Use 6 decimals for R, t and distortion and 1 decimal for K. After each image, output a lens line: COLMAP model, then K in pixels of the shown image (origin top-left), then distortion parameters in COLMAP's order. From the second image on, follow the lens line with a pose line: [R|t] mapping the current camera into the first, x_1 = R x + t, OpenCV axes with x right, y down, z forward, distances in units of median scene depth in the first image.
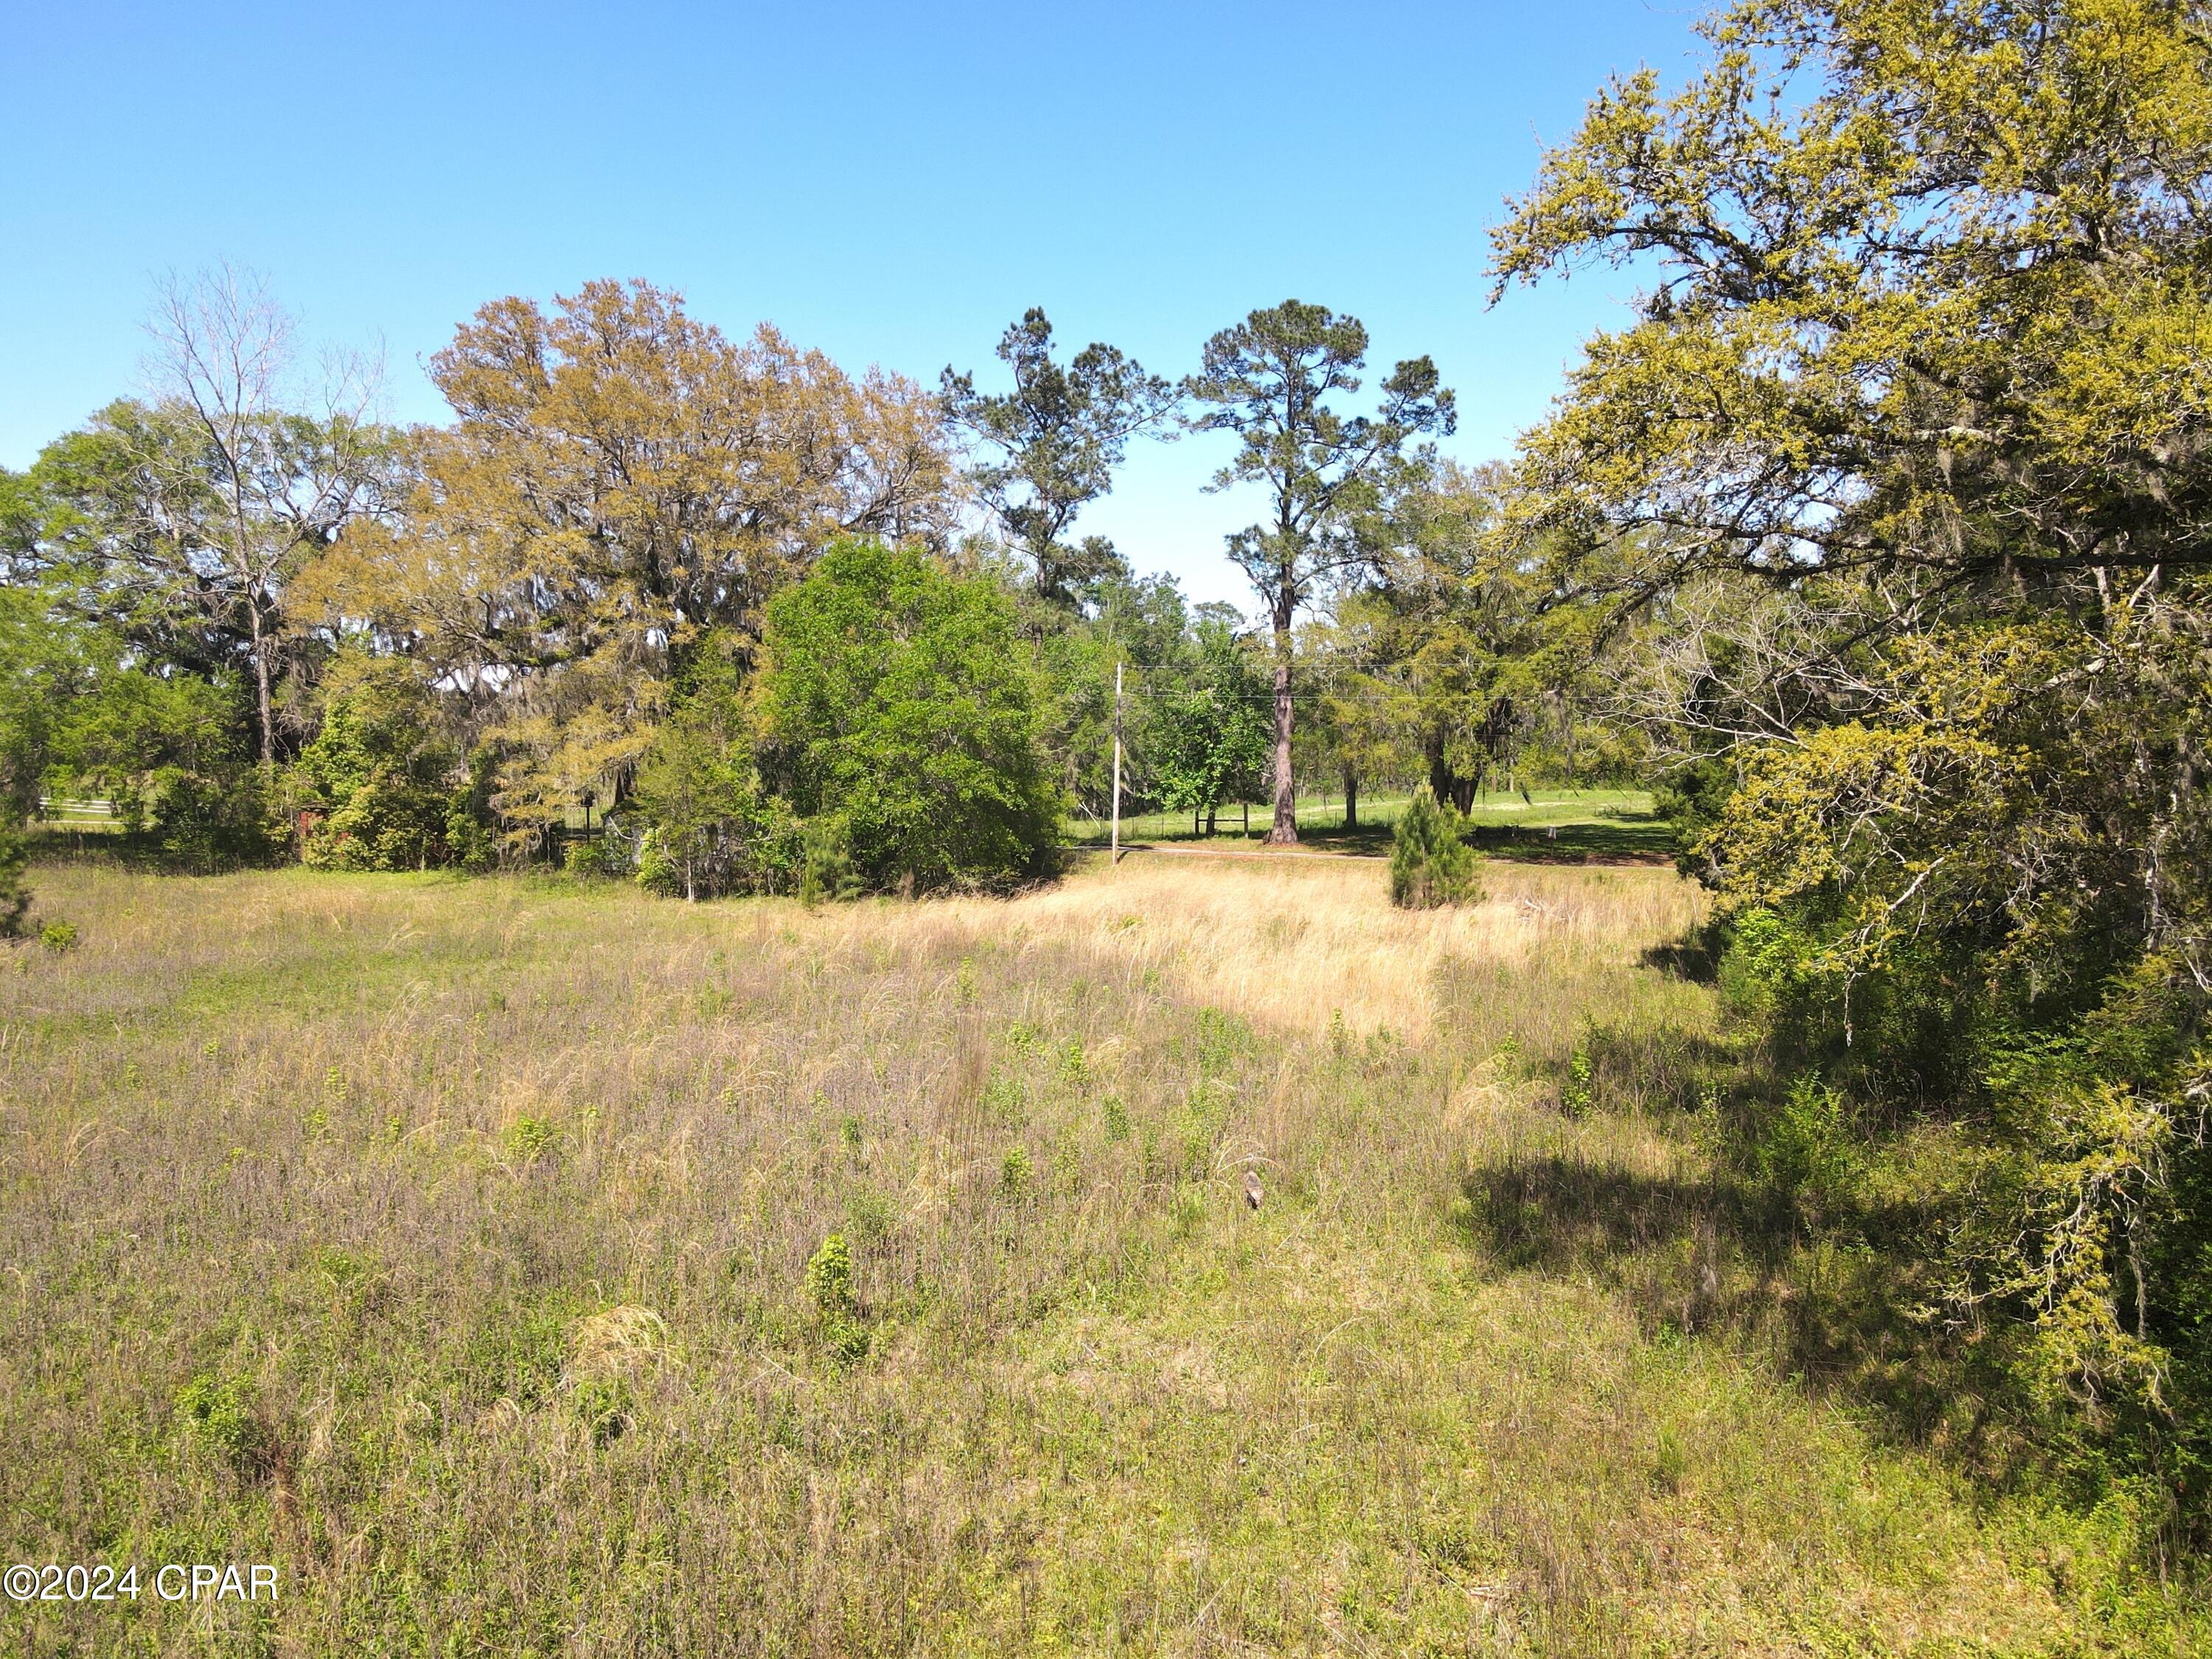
lens RADIAL K [[1552.7, 0, 1101.0], [0, 1552.7, 830.0], [0, 0, 1]] dist [-0.022715, -0.004246]
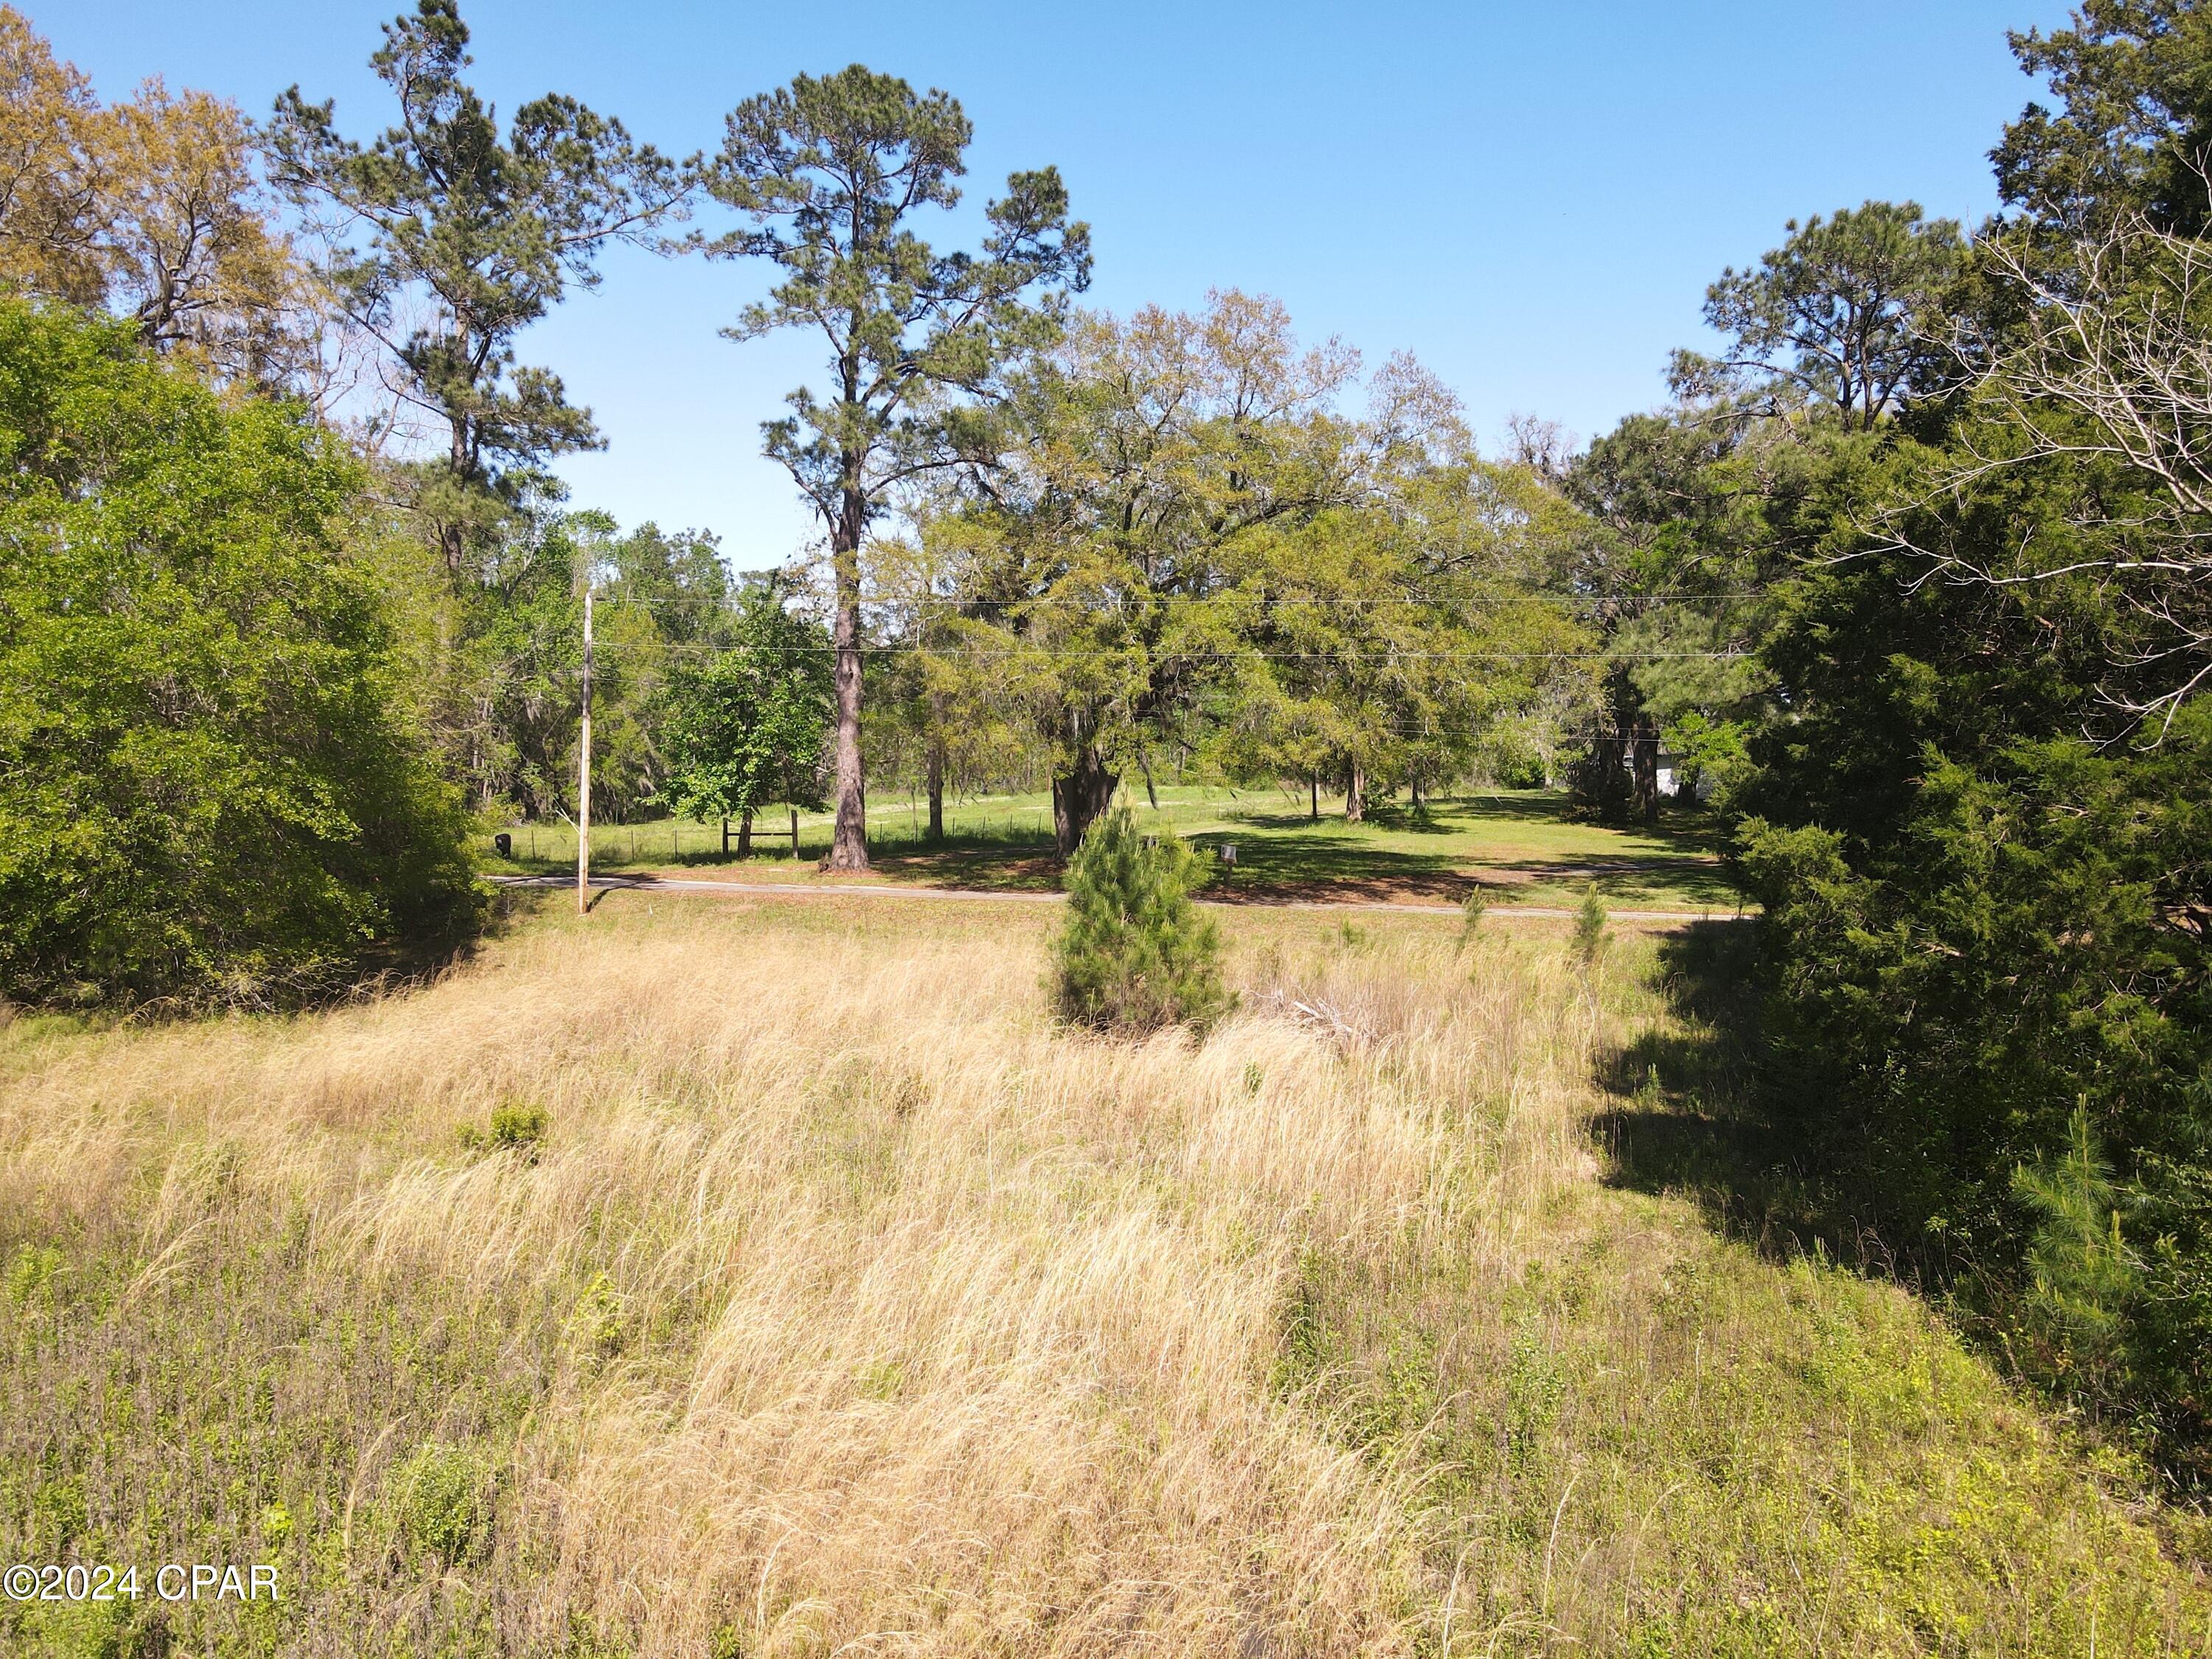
lens RADIAL K [[1552.7, 0, 1042.9], [0, 1552.7, 836.3], [0, 0, 1]] dist [-0.022715, -0.004246]
pose [[0.969673, -0.007521, 0.244289, 0.033987], [0.005271, 0.999937, 0.009865, -0.012950], [-0.244348, -0.008278, 0.969652, 0.323321]]
